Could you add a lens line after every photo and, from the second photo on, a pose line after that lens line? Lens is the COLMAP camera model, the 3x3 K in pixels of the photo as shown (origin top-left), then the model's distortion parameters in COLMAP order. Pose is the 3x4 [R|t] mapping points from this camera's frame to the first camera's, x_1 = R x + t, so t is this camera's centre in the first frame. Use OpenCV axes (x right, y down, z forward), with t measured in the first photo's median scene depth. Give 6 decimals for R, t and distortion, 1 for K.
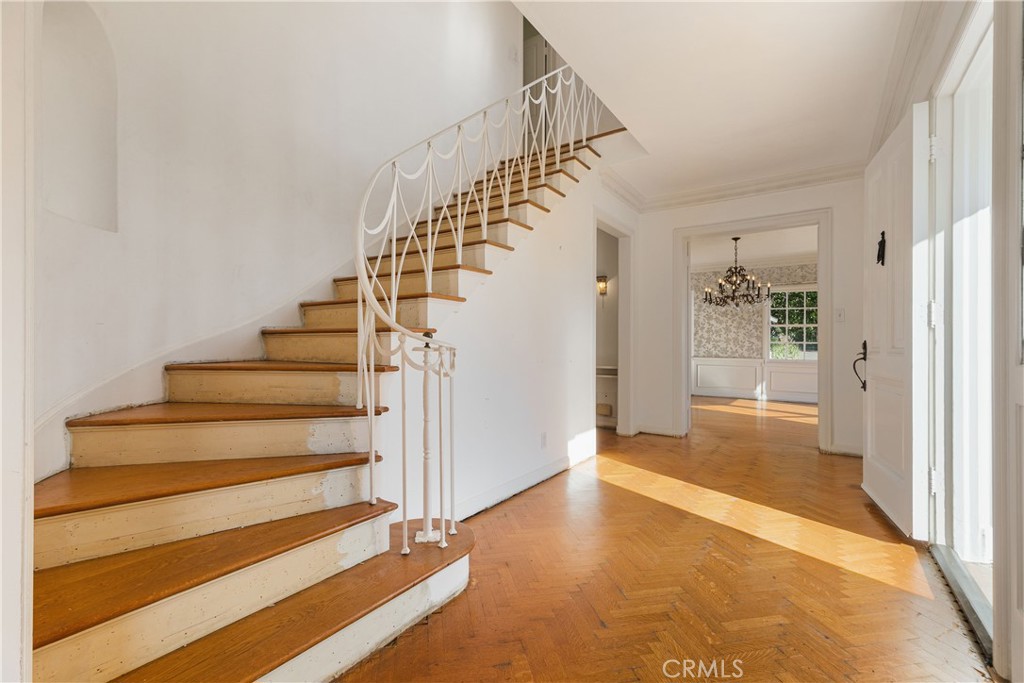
lens RADIAL K [[465.3, 0, 514.4], [0, 465.3, 340.6], [0, 0, 1]] dist [0.000501, 0.000083]
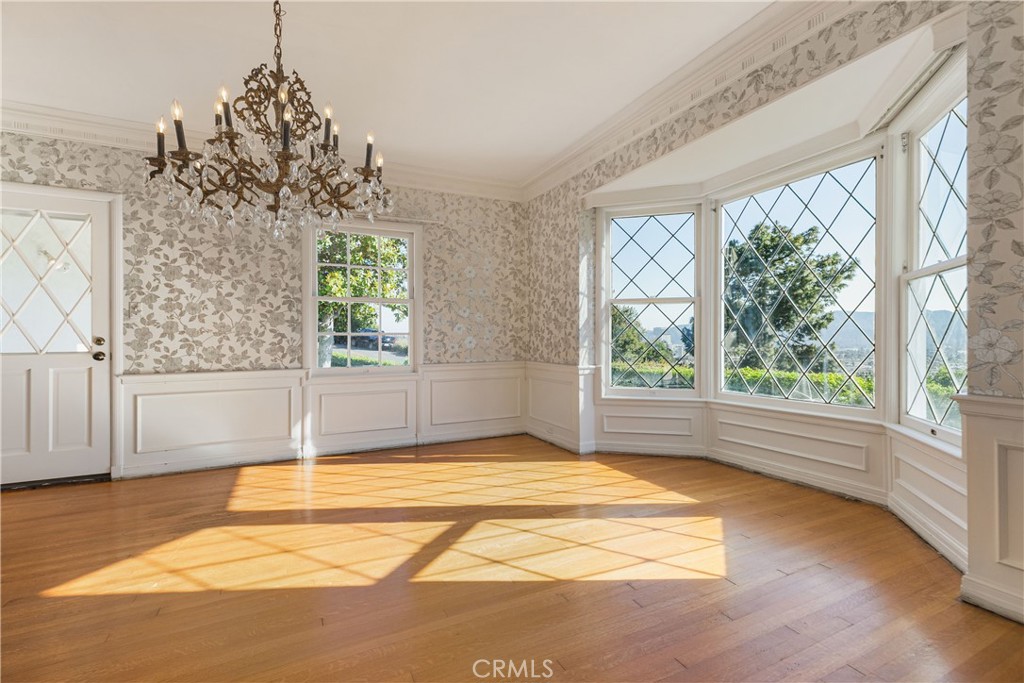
lens RADIAL K [[465.3, 0, 514.0], [0, 465.3, 334.1], [0, 0, 1]] dist [0.000501, 0.000083]
pose [[0.511185, -0.008570, 0.859428, 0.233081], [0.004292, 0.999963, 0.007418, 0.001408], [-0.859460, -0.000104, 0.511203, 0.561091]]
